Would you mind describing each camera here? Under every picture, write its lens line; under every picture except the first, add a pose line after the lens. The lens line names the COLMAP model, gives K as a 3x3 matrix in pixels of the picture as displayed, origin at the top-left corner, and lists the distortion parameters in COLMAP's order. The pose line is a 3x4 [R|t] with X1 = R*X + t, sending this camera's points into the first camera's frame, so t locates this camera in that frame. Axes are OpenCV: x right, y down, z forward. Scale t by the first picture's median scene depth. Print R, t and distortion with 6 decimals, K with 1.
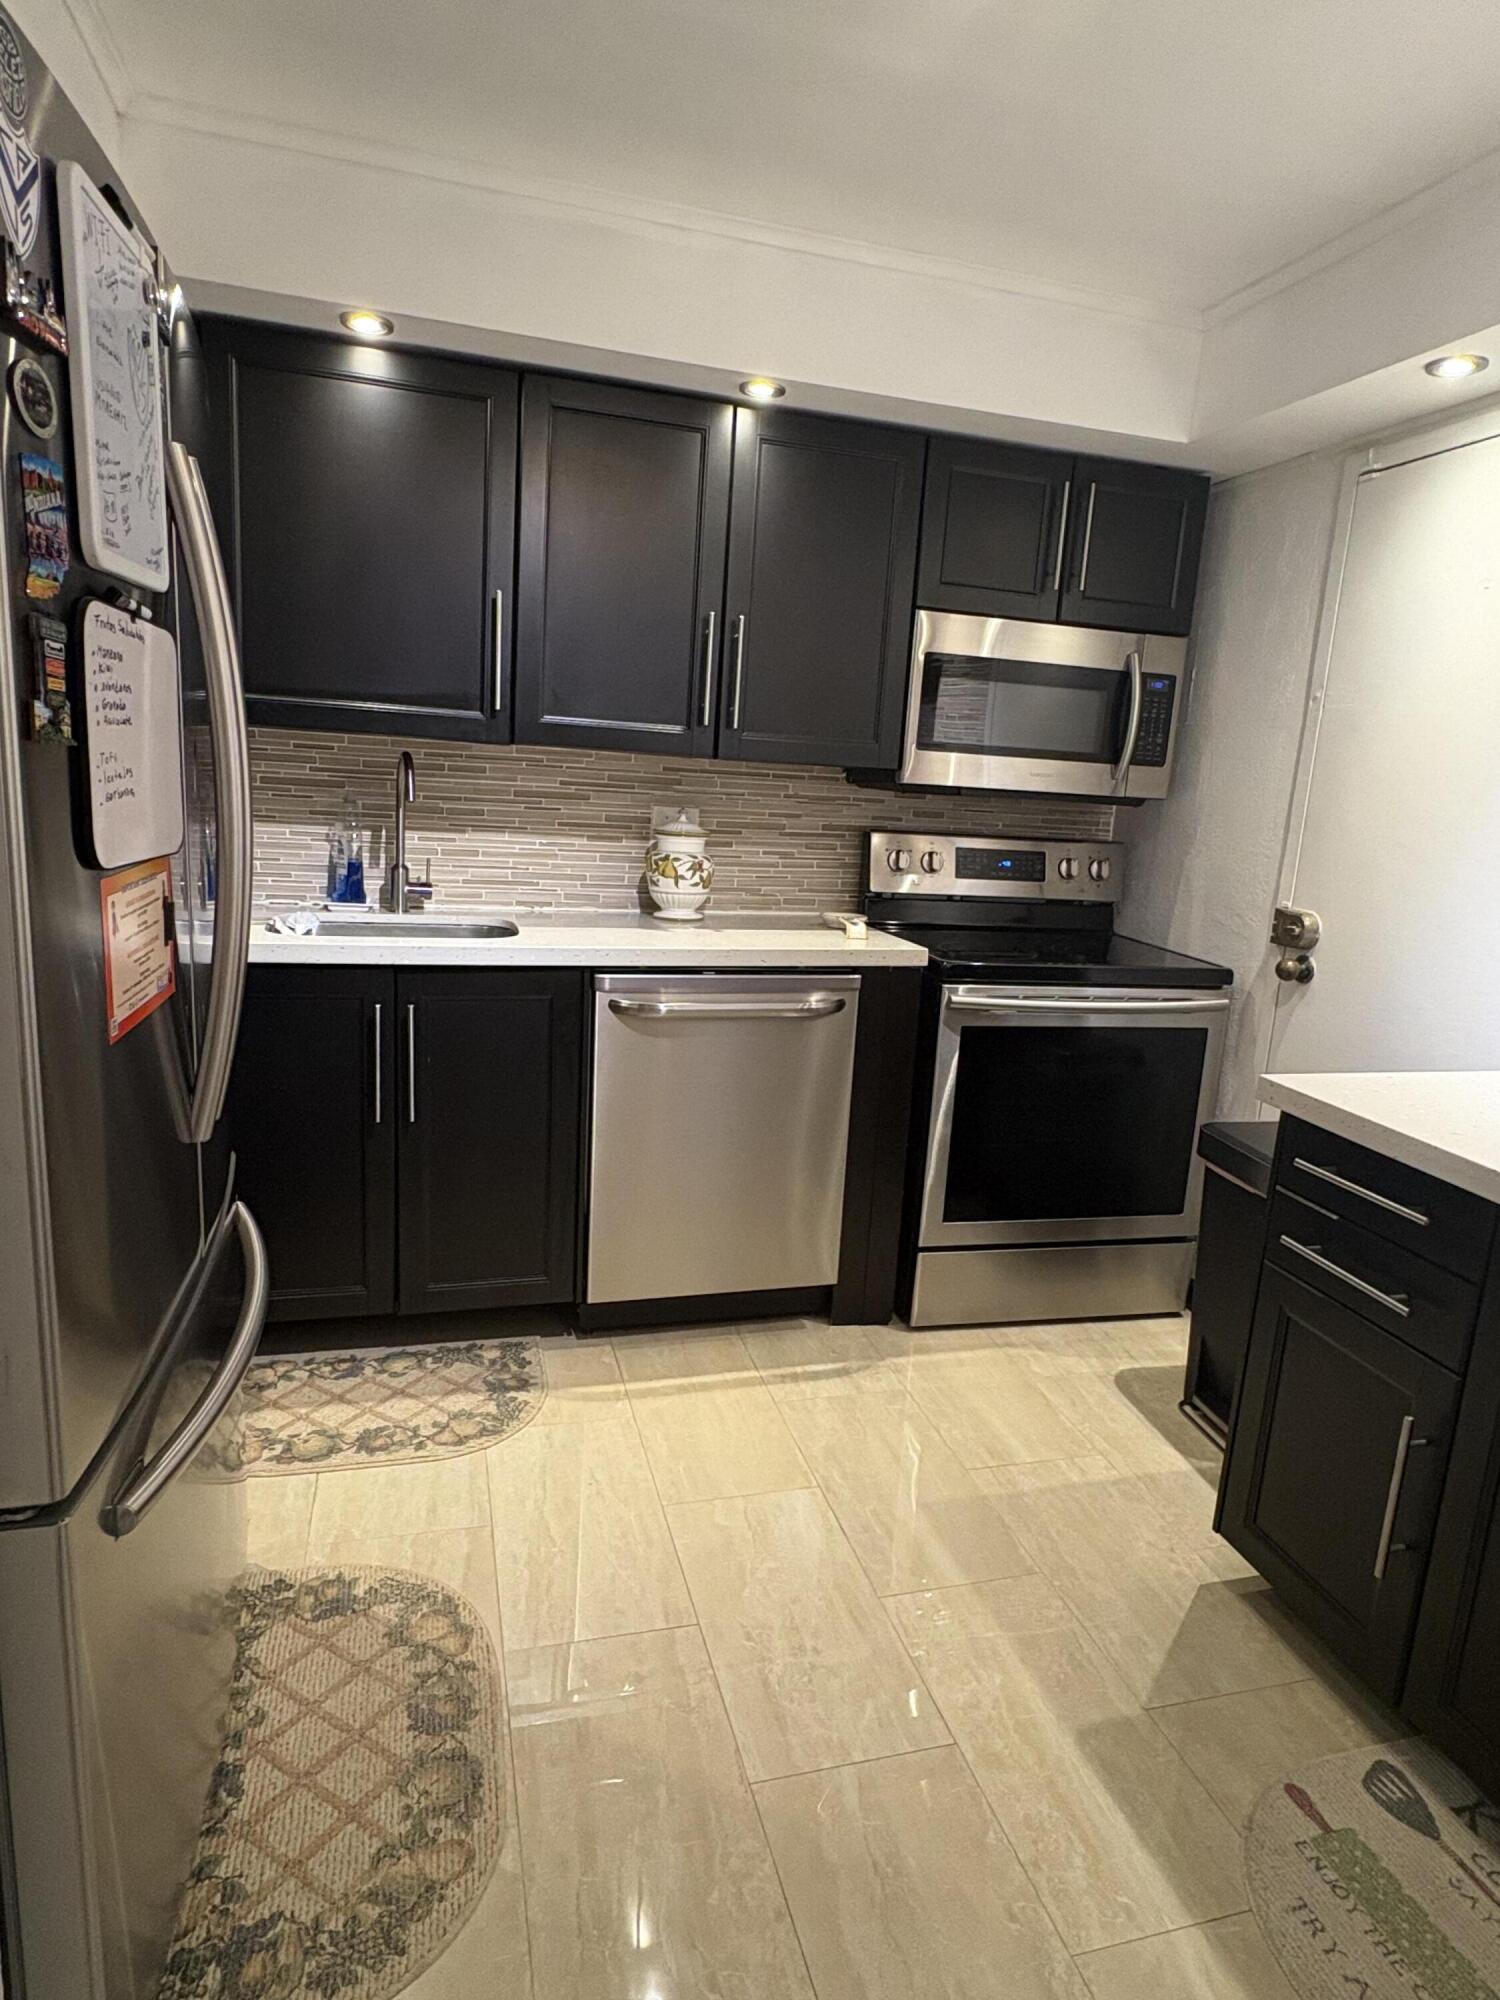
lens RADIAL K [[1166.5, 0, 764.1], [0, 1166.5, 996.8], [0, 0, 1]] dist [-0.002018, 0.001400]
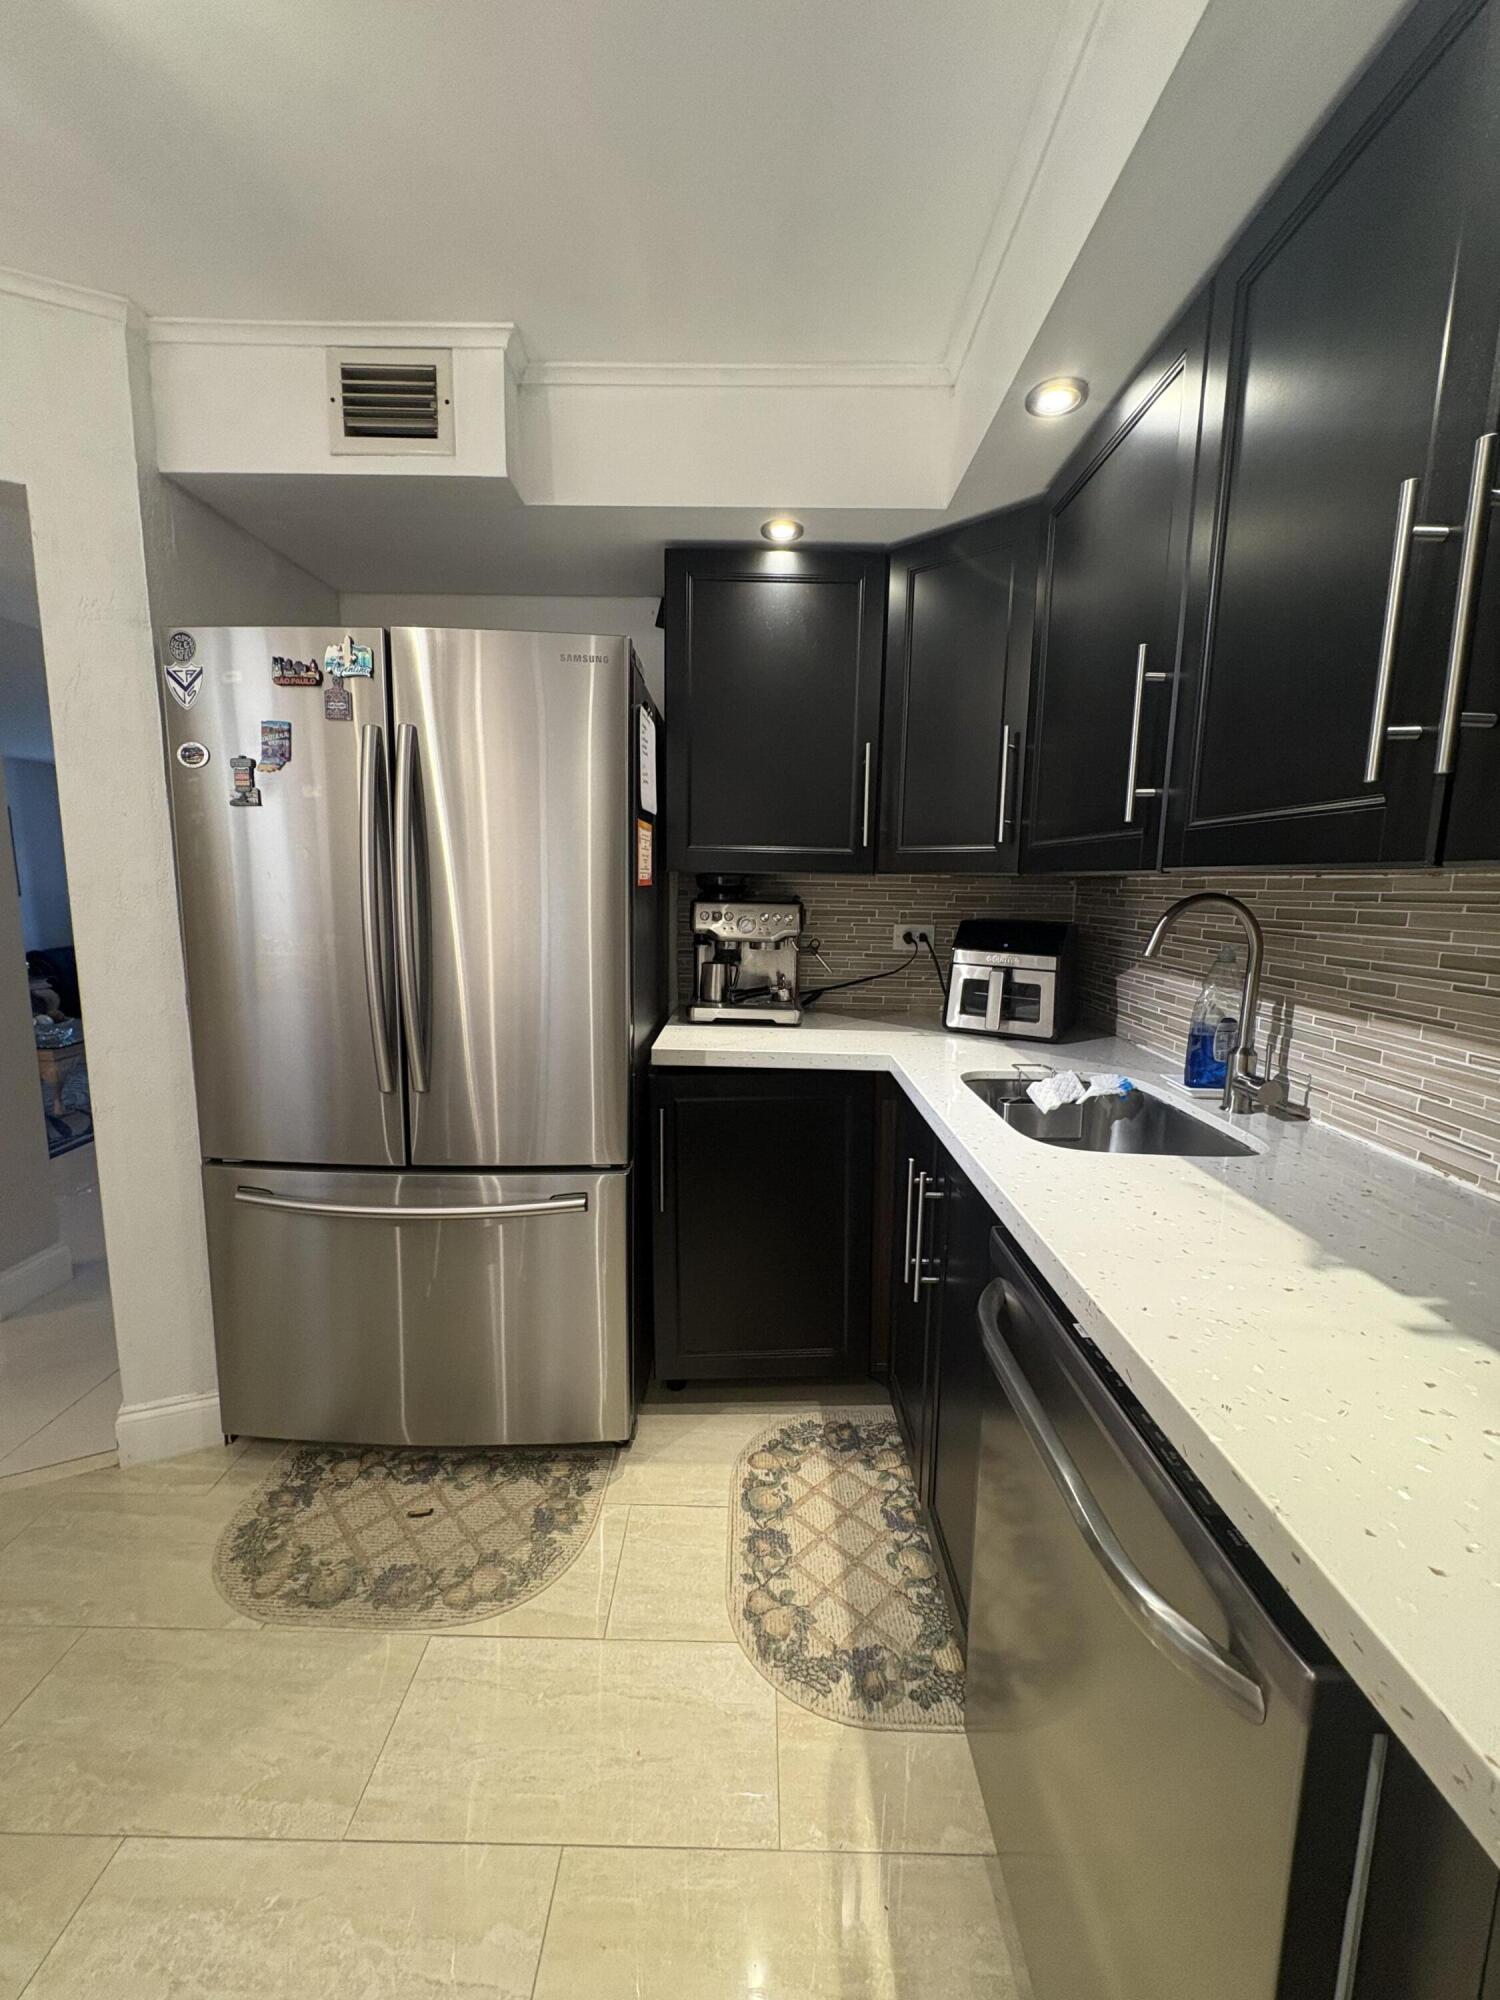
lens RADIAL K [[792.7, 0, 745.1], [0, 792.7, 997.6], [0, 0, 1]] dist [0.000523, -0.000647]
pose [[-0.280583, 0.071138, -0.957190, 0.282806], [-0.218282, 0.966390, 0.135807, -0.162868], [0.934680, 0.247042, -0.255625, 0.943696]]
